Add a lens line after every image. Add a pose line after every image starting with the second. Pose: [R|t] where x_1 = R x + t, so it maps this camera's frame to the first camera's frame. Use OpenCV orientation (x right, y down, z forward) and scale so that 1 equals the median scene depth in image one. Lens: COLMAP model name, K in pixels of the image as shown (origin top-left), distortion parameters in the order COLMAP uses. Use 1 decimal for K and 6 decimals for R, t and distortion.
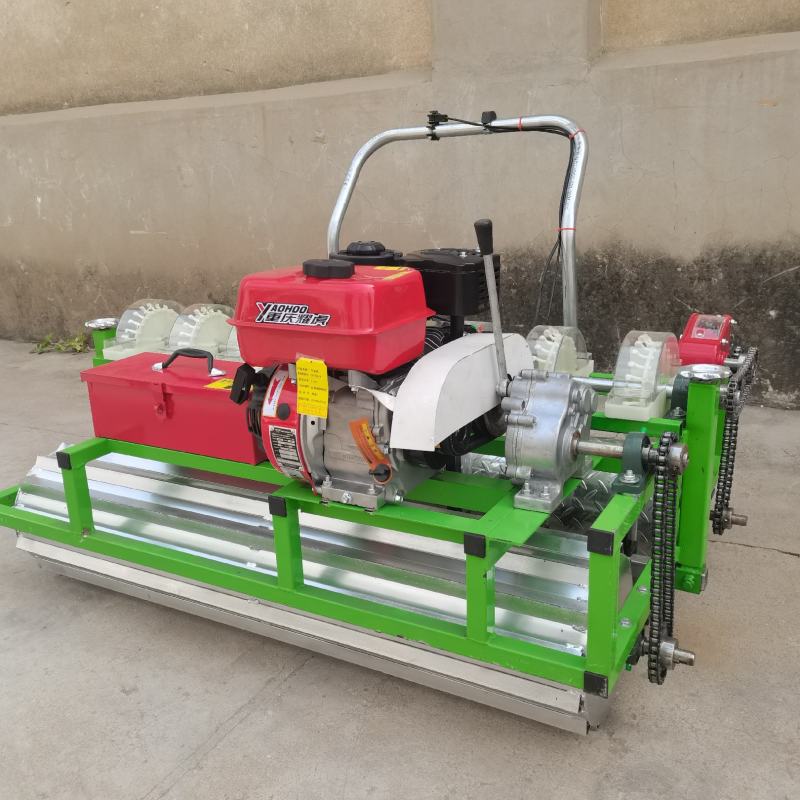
lens RADIAL K [[814.5, 0, 397.2], [0, 814.5, 401.2], [0, 0, 1]] dist [0.059875, -0.072685]
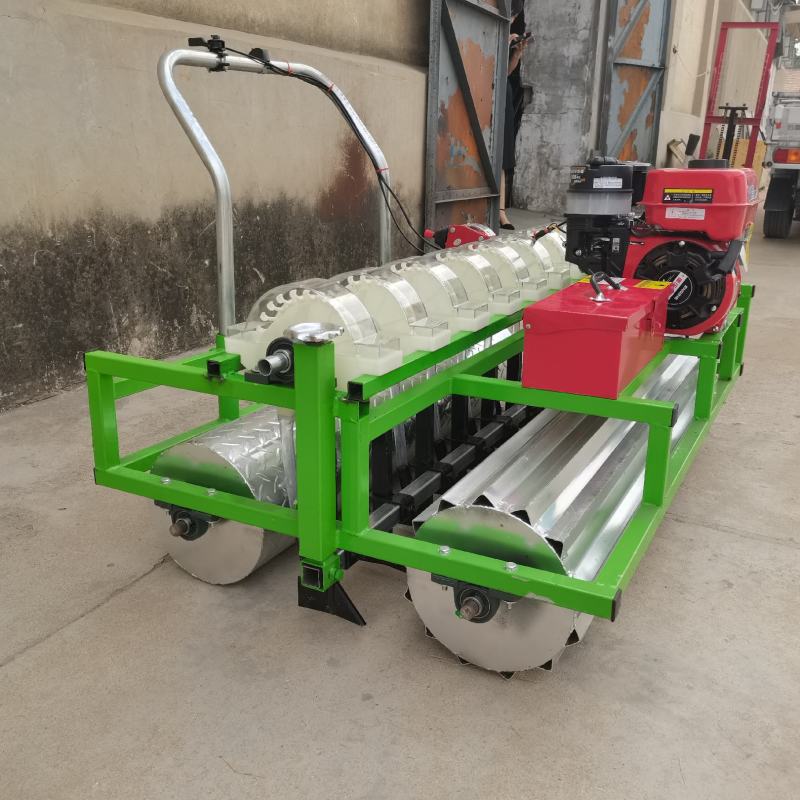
lens RADIAL K [[814.5, 0, 397.2], [0, 814.5, 401.2], [0, 0, 1]] dist [0.059875, -0.072685]
pose [[-0.027807, -0.254137, 0.966769, -0.717525], [0.284251, 0.925206, 0.251387, -0.137778], [-0.958347, 0.281795, 0.046512, 0.733169]]
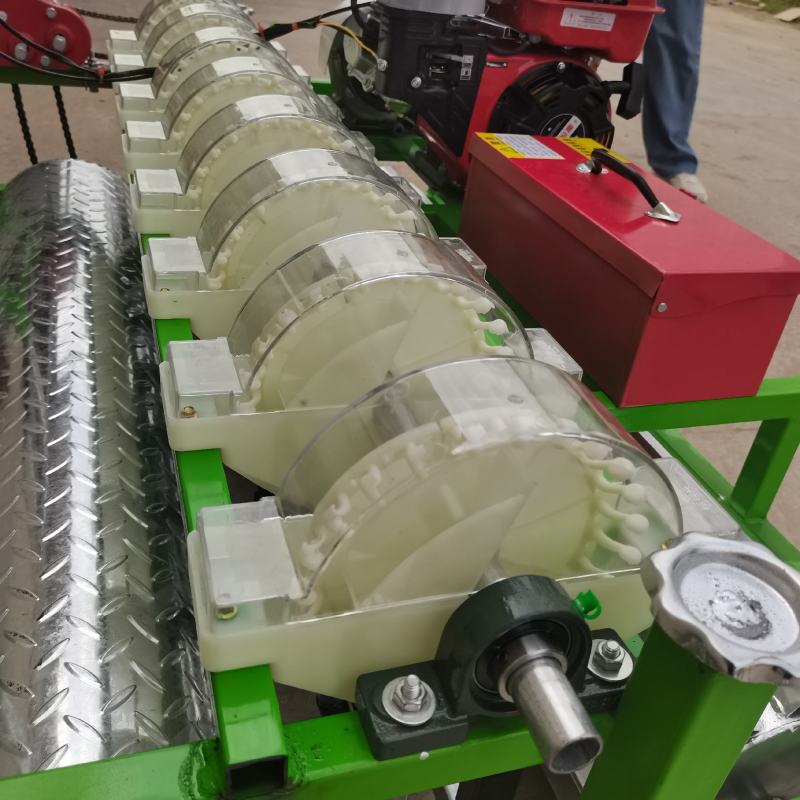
lens RADIAL K [[814.5, 0, 397.2], [0, 814.5, 401.2], [0, 0, 1]] dist [0.059875, -0.072685]
pose [[-0.739039, -0.399018, 0.542776, -0.301468], [0.101368, 0.730668, 0.675166, -0.194293], [-0.665992, 0.553994, -0.499545, 0.875439]]
